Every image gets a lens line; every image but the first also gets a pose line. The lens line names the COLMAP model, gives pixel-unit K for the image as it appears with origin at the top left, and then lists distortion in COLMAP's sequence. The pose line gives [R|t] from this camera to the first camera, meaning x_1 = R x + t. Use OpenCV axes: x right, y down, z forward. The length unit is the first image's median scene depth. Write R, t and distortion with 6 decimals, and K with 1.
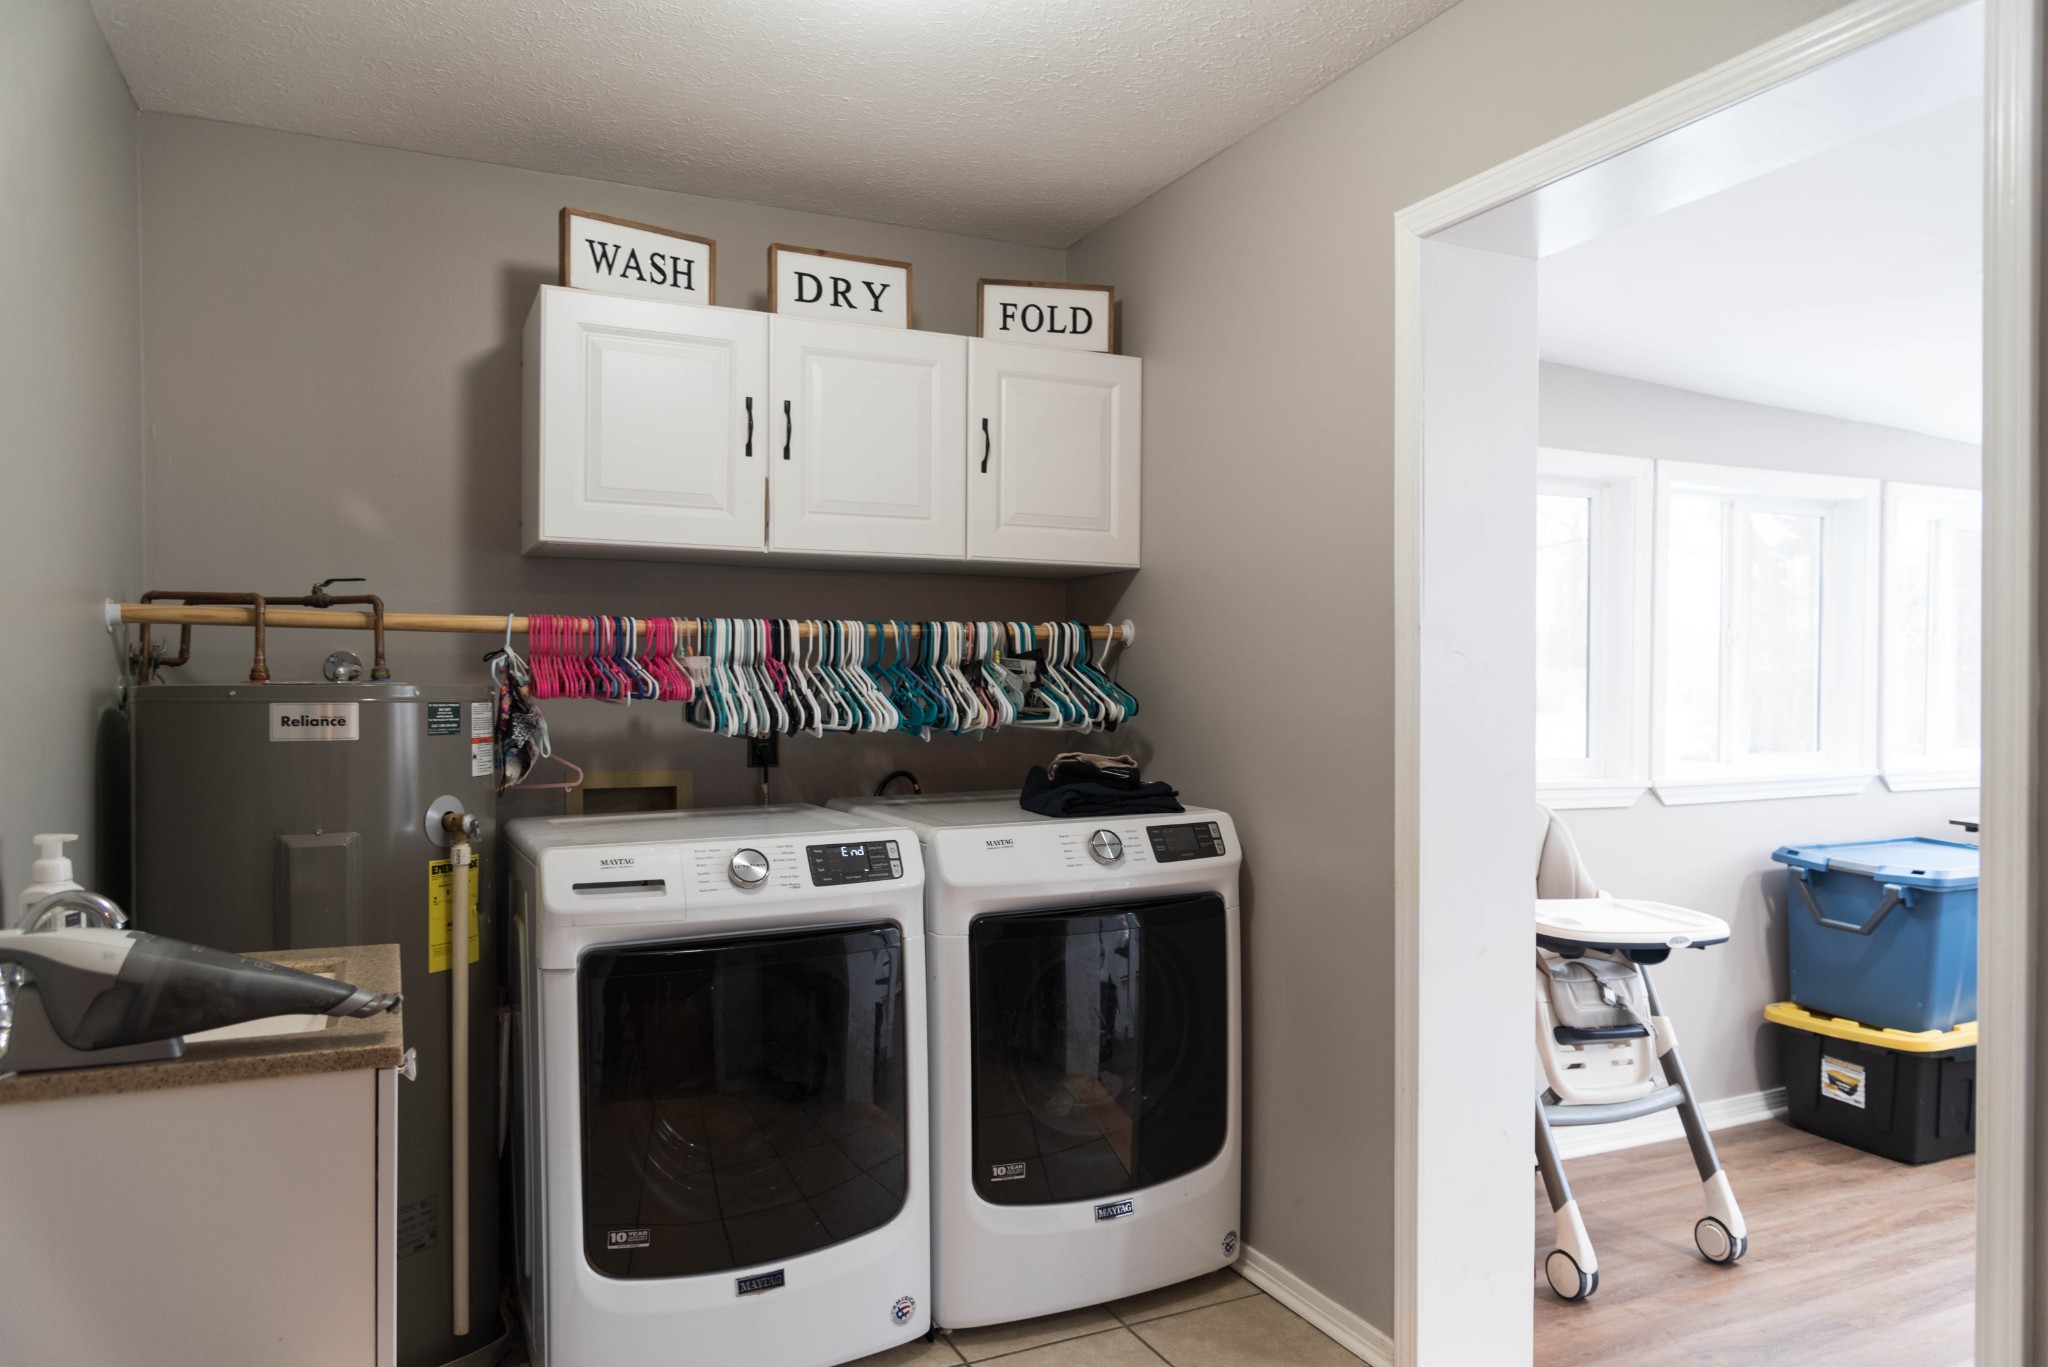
lens RADIAL K [[1358.7, 0, 1027.4], [0, 1358.7, 696.0], [0, 0, 1]] dist [0.015129, -0.017839]
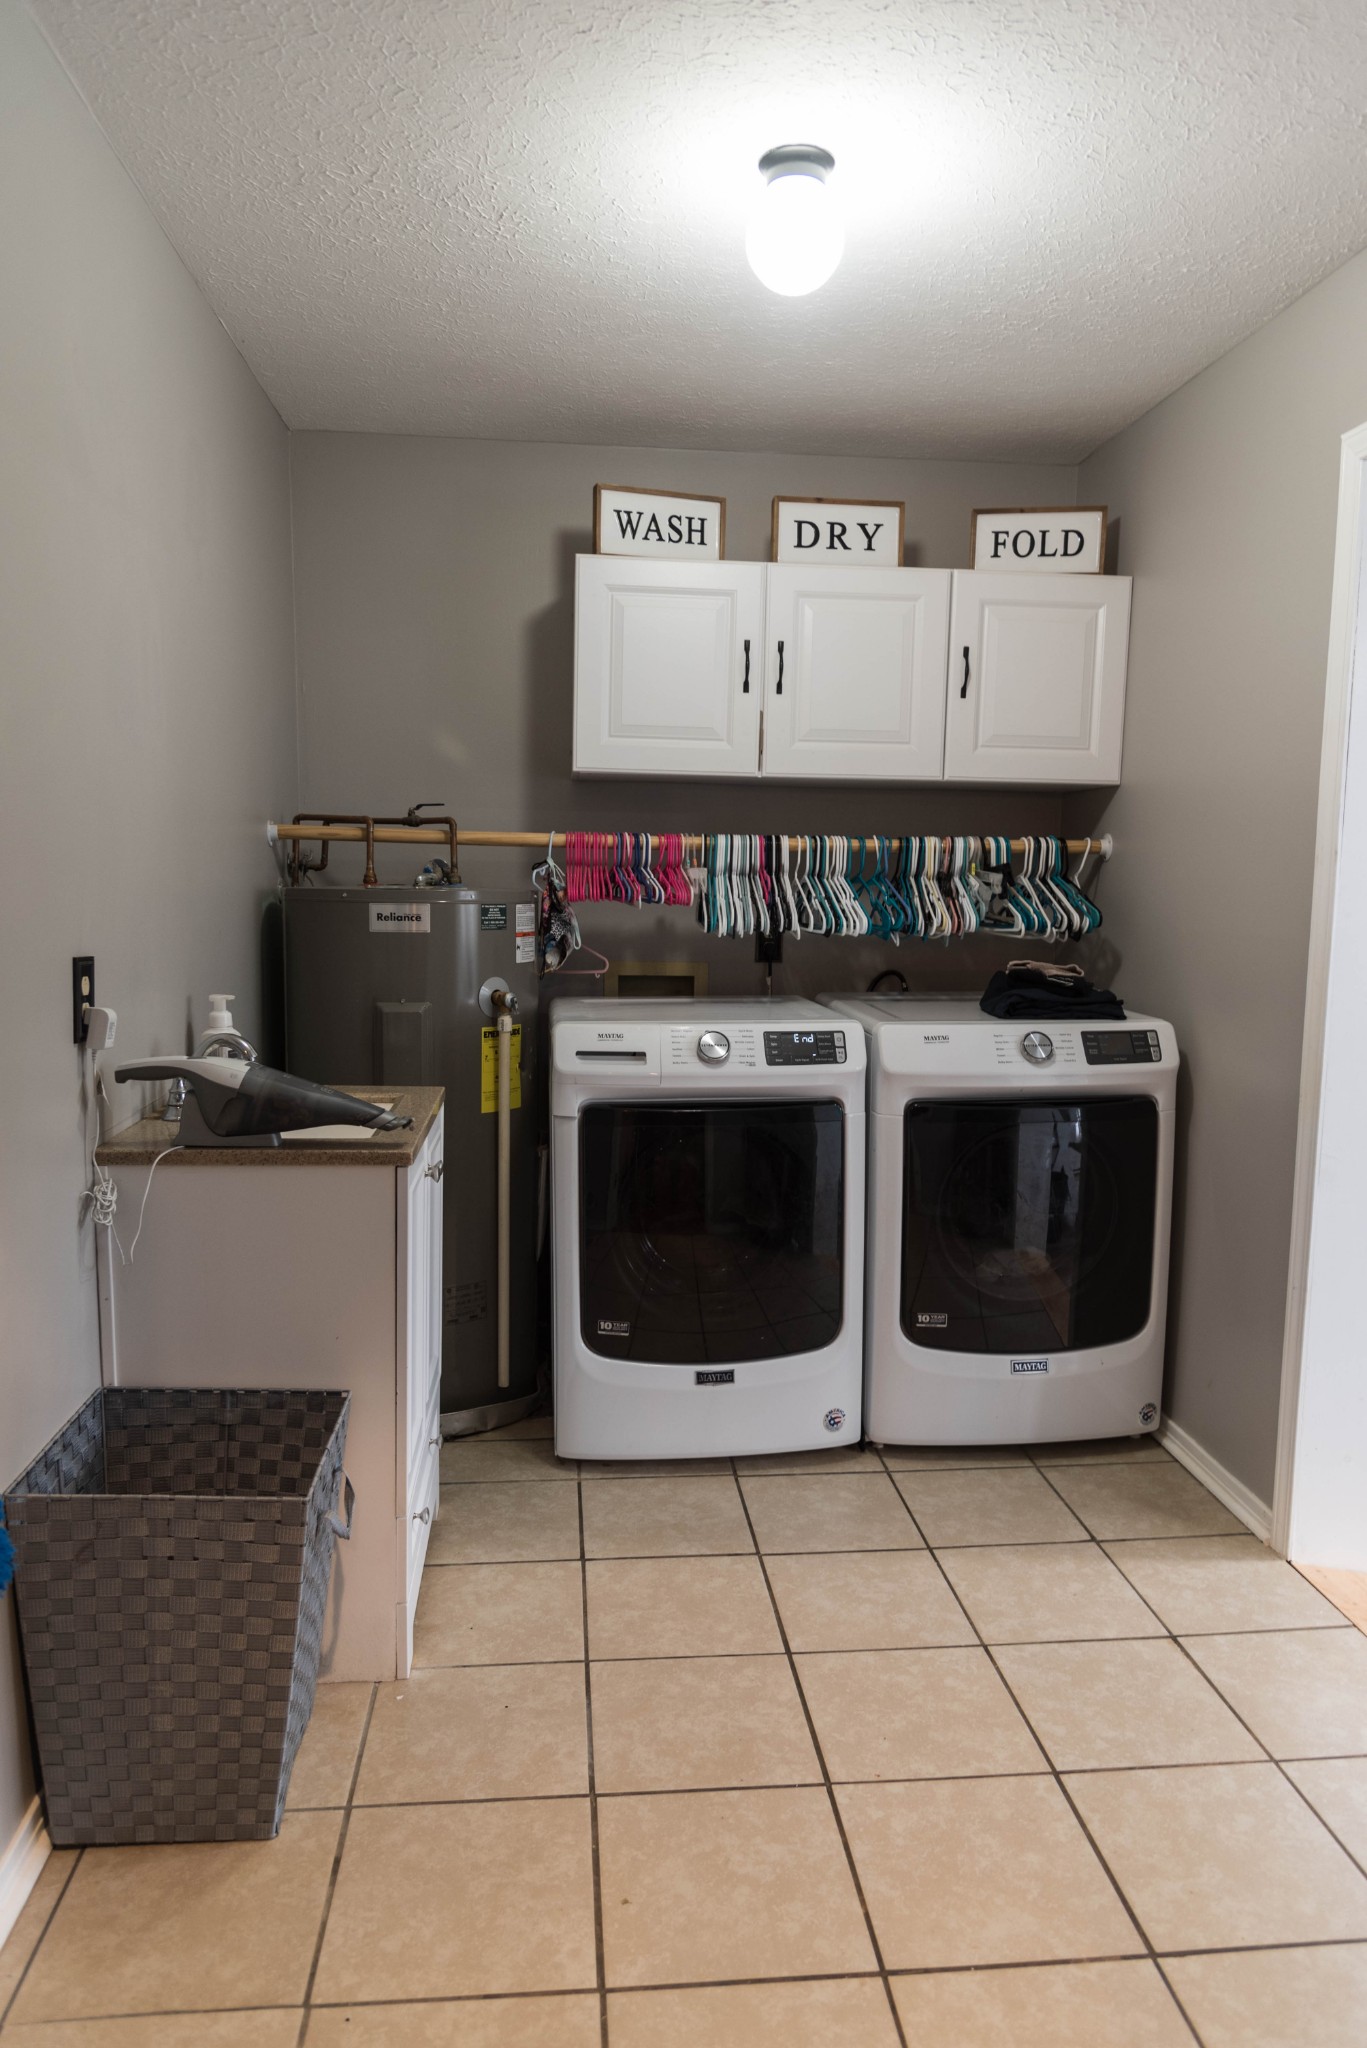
lens RADIAL K [[1358.7, 0, 691.3], [0, 1358.7, 1023.0], [0, 0, 1]] dist [0.015129, -0.017839]
pose [[0.942705, 0.050927, -0.329719, 0.148408], [-0.017722, 0.994530, 0.102940, -0.016474], [0.333158, -0.091199, 0.938450, -0.121824]]
